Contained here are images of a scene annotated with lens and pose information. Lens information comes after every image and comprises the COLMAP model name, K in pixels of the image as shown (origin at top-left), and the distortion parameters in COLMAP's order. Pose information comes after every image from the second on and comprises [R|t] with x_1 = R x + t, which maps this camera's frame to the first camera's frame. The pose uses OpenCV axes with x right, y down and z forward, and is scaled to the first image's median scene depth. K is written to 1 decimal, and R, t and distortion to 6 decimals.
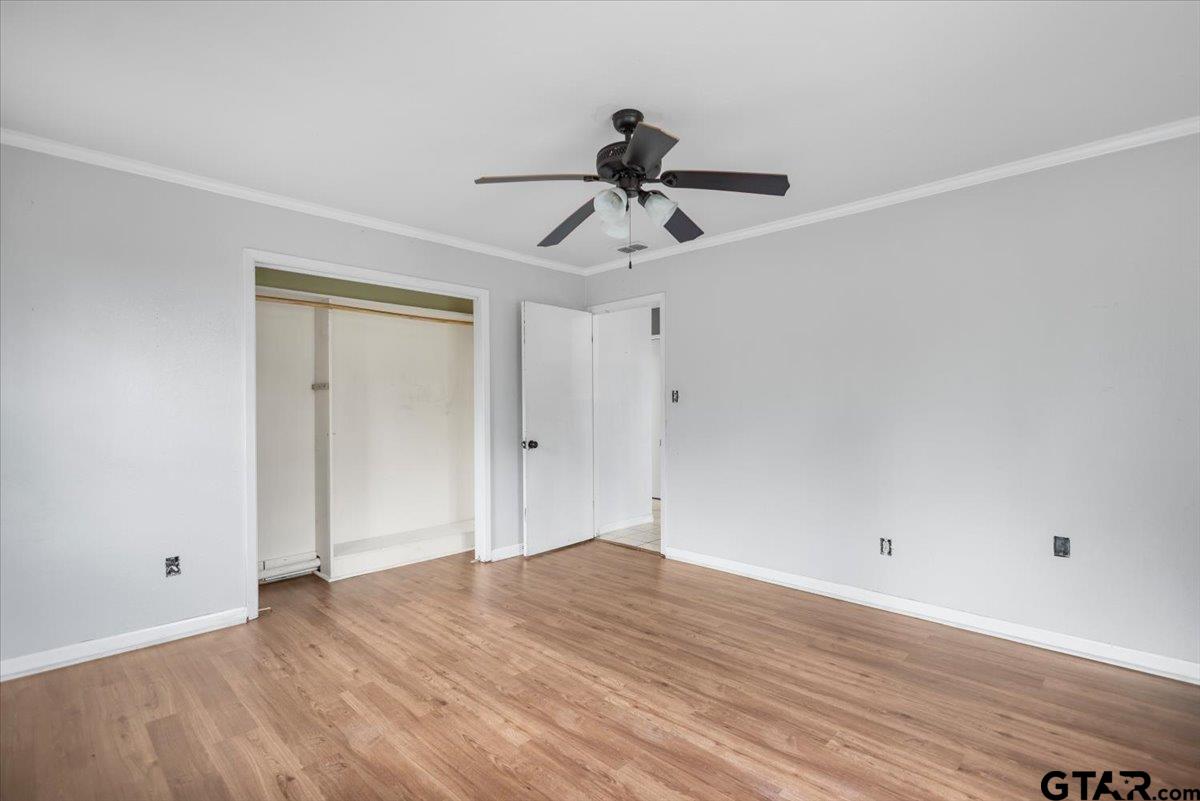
lens RADIAL K [[558.4, 0, 603.2], [0, 558.4, 409.6], [0, 0, 1]] dist [0.012683, -0.003574]
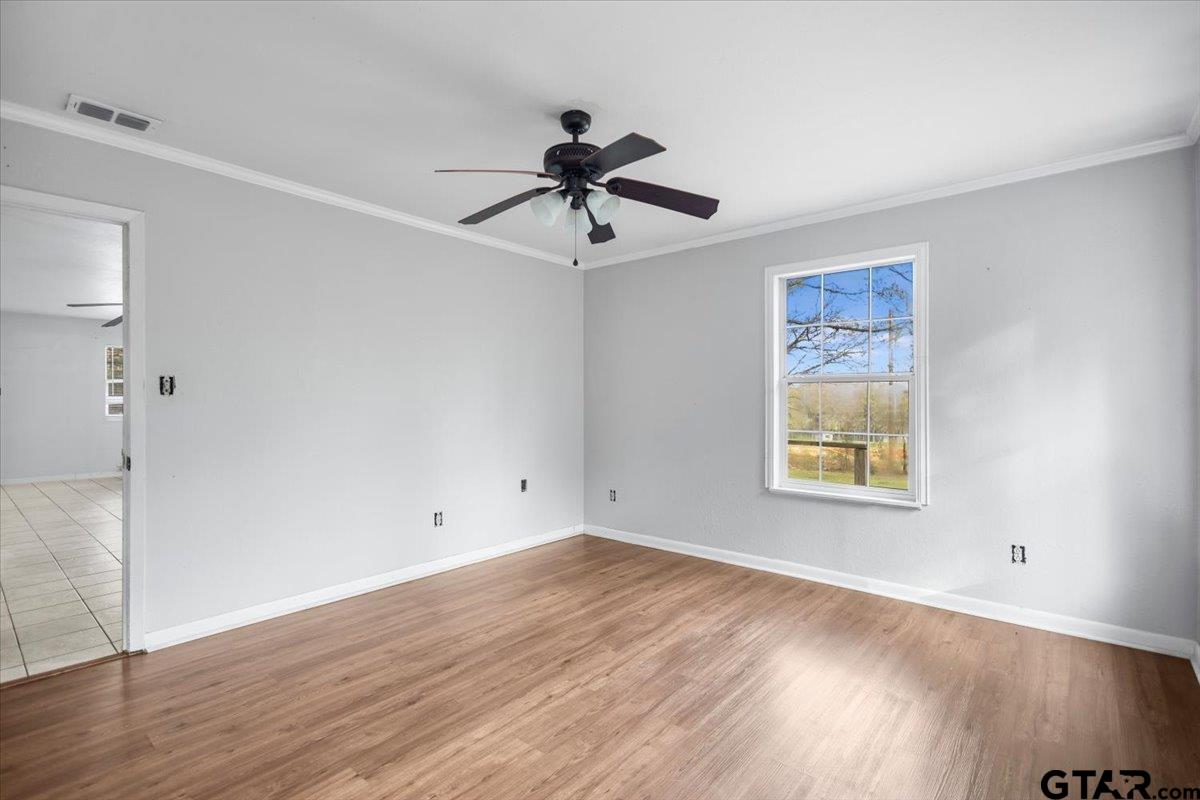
lens RADIAL K [[558.4, 0, 599.5], [0, 558.4, 404.0], [0, 0, 1]] dist [0.012683, -0.003574]
pose [[-0.059219, -0.005426, 0.998230, -0.825744], [0.009391, 0.999938, 0.005993, -0.003433], [-0.998201, 0.009729, -0.059164, 0.863488]]
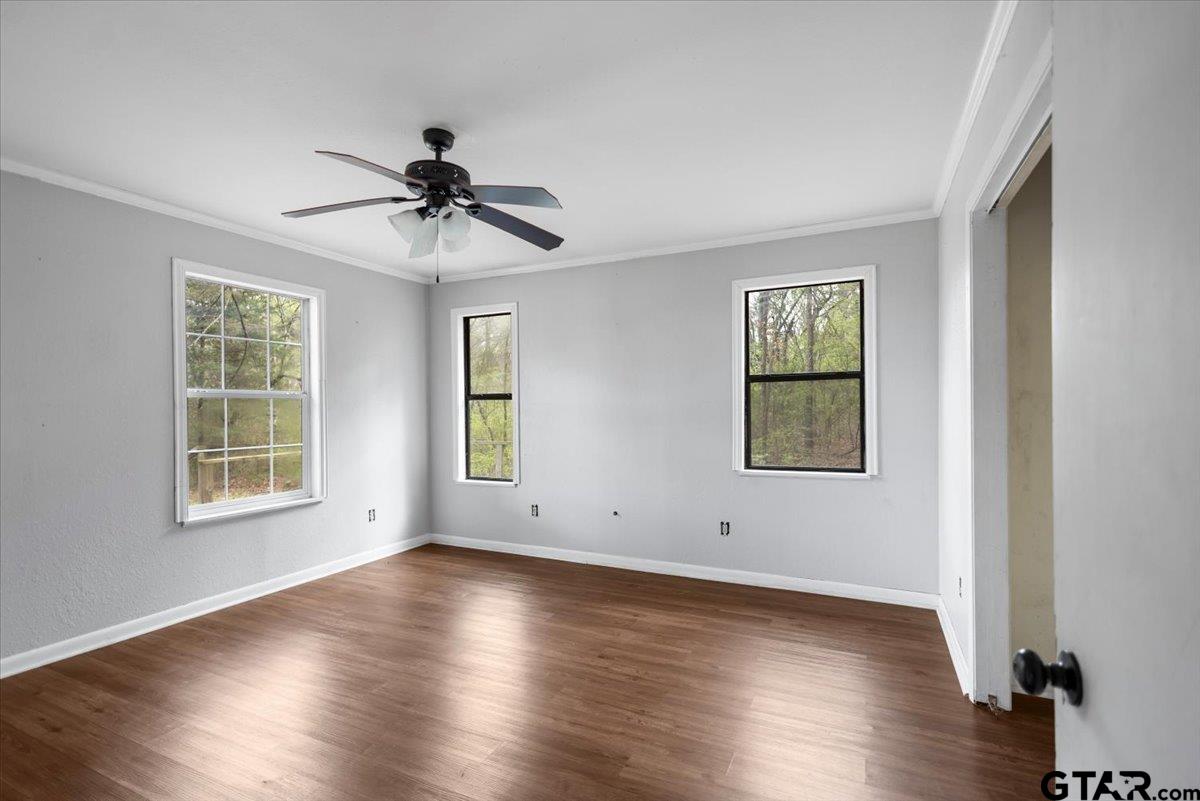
lens RADIAL K [[558.4, 0, 598.9], [0, 558.4, 409.2], [0, 0, 1]] dist [0.012683, -0.003574]
pose [[-0.950814, 0.009566, -0.309613, 0.074620], [0.006565, 0.999921, 0.010733, -0.023095], [0.309692, 0.008172, -0.950802, 1.750881]]
